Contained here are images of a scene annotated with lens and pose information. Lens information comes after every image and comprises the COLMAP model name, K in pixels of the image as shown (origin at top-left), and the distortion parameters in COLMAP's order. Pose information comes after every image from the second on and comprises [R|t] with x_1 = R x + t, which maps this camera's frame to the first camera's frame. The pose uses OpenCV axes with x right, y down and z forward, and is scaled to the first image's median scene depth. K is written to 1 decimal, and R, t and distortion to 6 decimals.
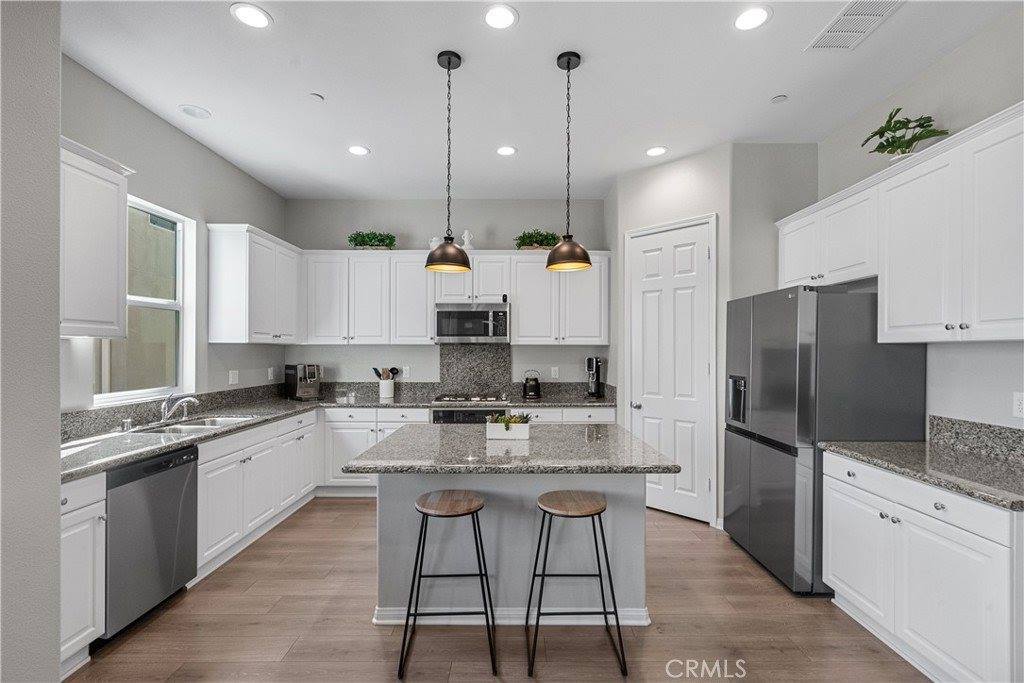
lens RADIAL K [[471.0, 0, 515.6], [0, 471.0, 348.8], [0, 0, 1]] dist [0.002550, 0.001246]
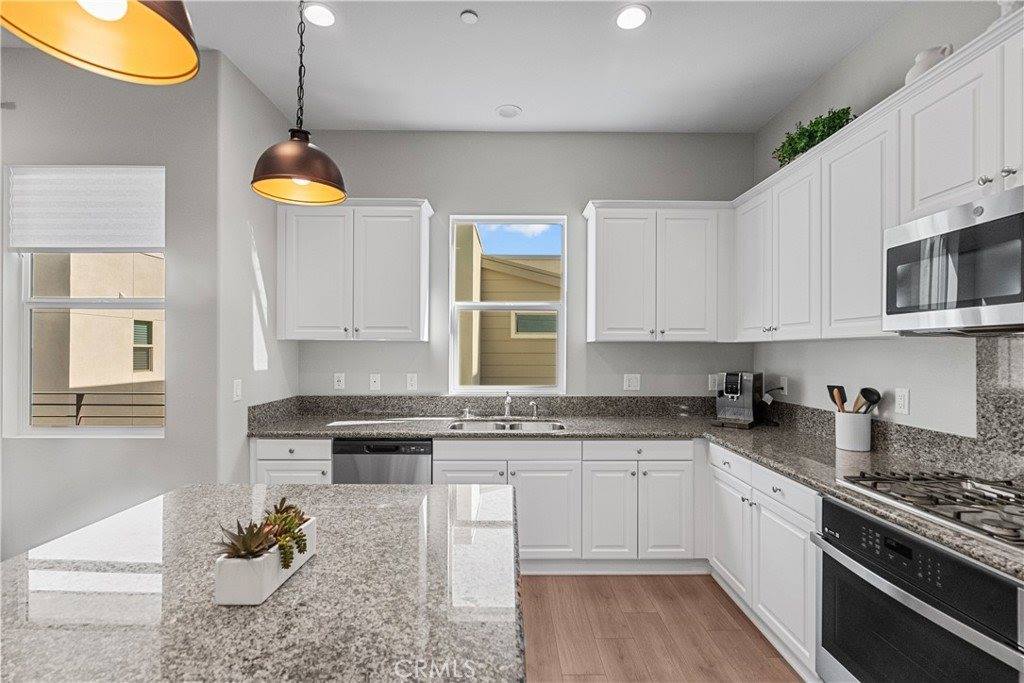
lens RADIAL K [[471.0, 0, 515.6], [0, 471.0, 348.8], [0, 0, 1]] dist [0.002550, 0.001246]
pose [[0.009925, -0.004006, -0.999943, 0.218449], [-0.000593, 0.999992, -0.004012, 0.003468], [0.999951, 0.000633, 0.009922, 0.695268]]
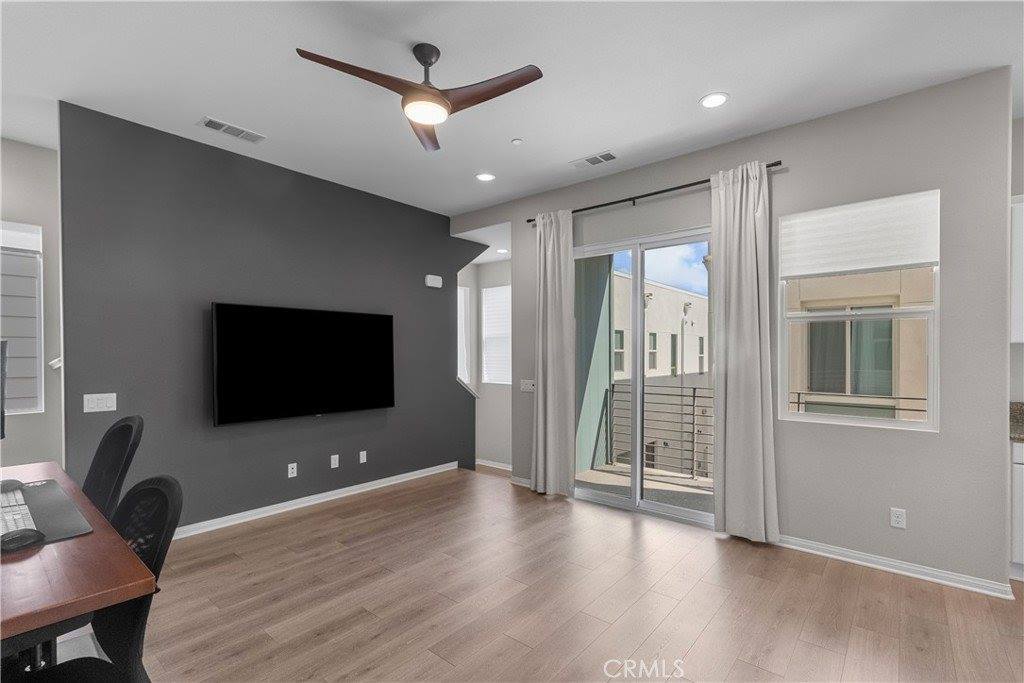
lens RADIAL K [[473.8, 0, 531.3], [0, 473.8, 354.9], [0, 0, 1]] dist [0.004437, 0.000845]
pose [[-0.643076, -0.001627, -0.765801, 0.483837], [-0.001578, 0.999998, -0.000799, 0.006460], [0.765801, 0.000694, -0.643077, 0.280803]]
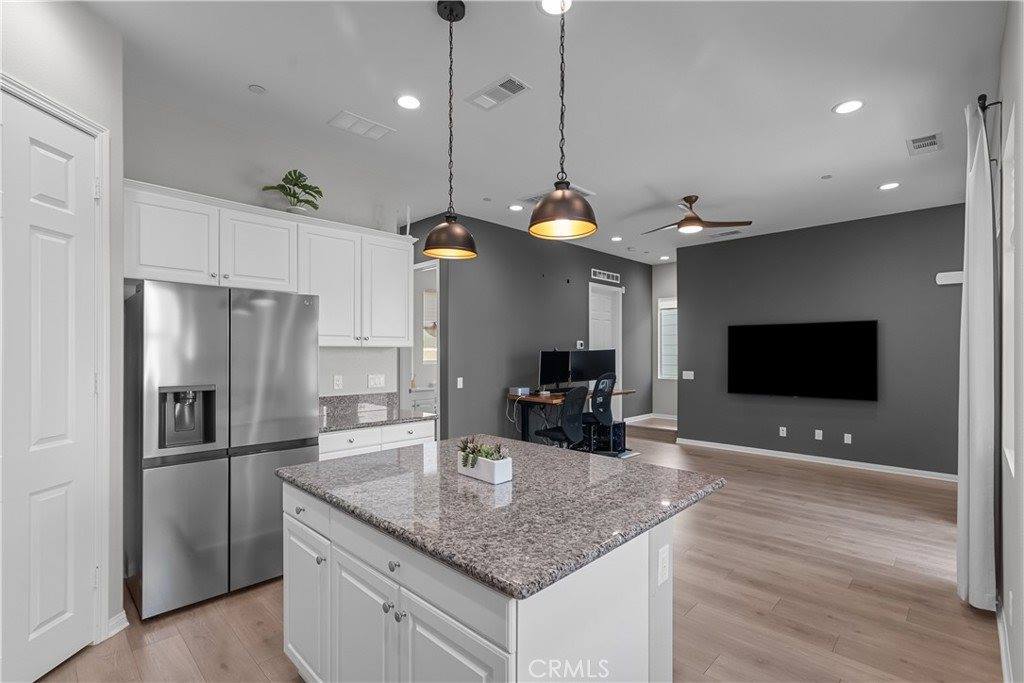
lens RADIAL K [[471.0, 0, 515.6], [0, 471.0, 348.8], [0, 0, 1]] dist [0.002550, 0.001246]
pose [[-0.716942, 0.002921, 0.697127, -0.316498], [-0.003739, 0.999961, -0.008035, 0.001991], [-0.697123, -0.008368, -0.716903, 0.861876]]
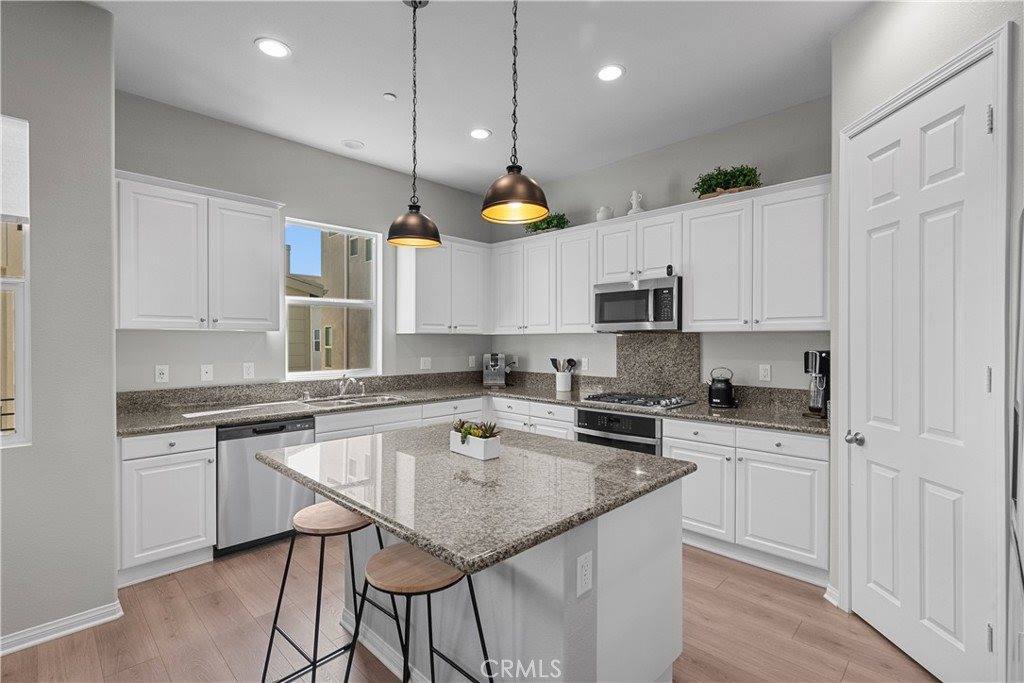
lens RADIAL K [[469.8, 0, 515.0], [0, 469.8, 344.2], [0, 0, 1]] dist [0.001073, 0.000809]
pose [[0.711790, 0.004986, -0.702375, 0.327636], [0.002357, 0.999952, 0.009487, 0.003002], [0.702389, -0.008408, 0.711744, 0.295044]]
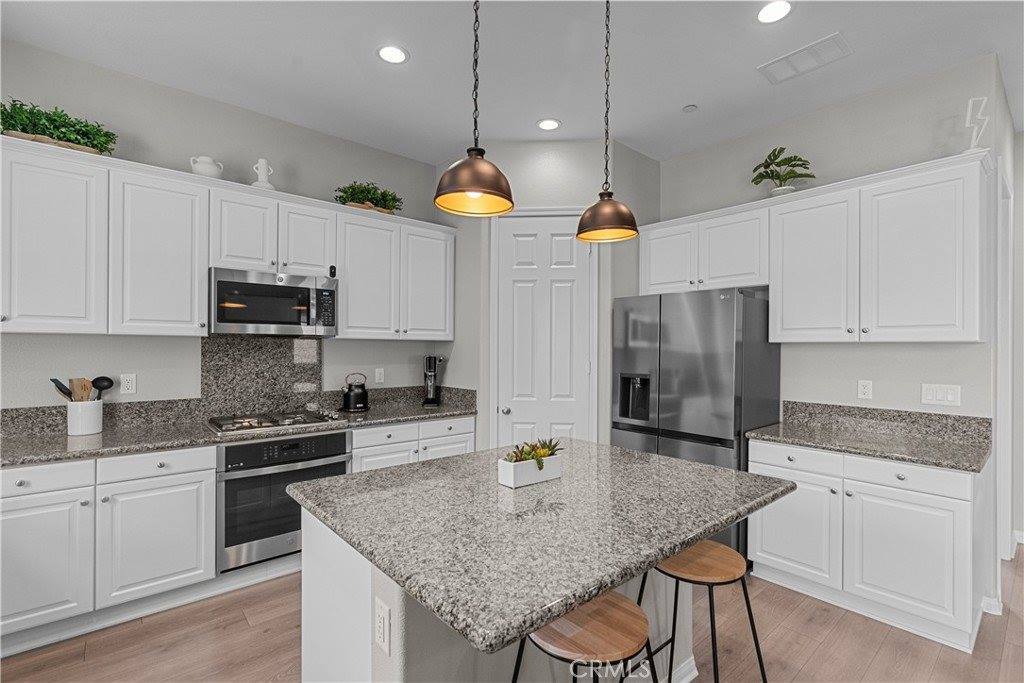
lens RADIAL K [[469.8, 0, 515.0], [0, 469.8, 344.2], [0, 0, 1]] dist [0.001073, 0.000809]
pose [[0.757753, 0.007886, 0.652493, -0.270690], [-0.007497, 0.999966, -0.003380, 0.000655], [-0.652498, -0.002331, 0.757787, 0.300633]]
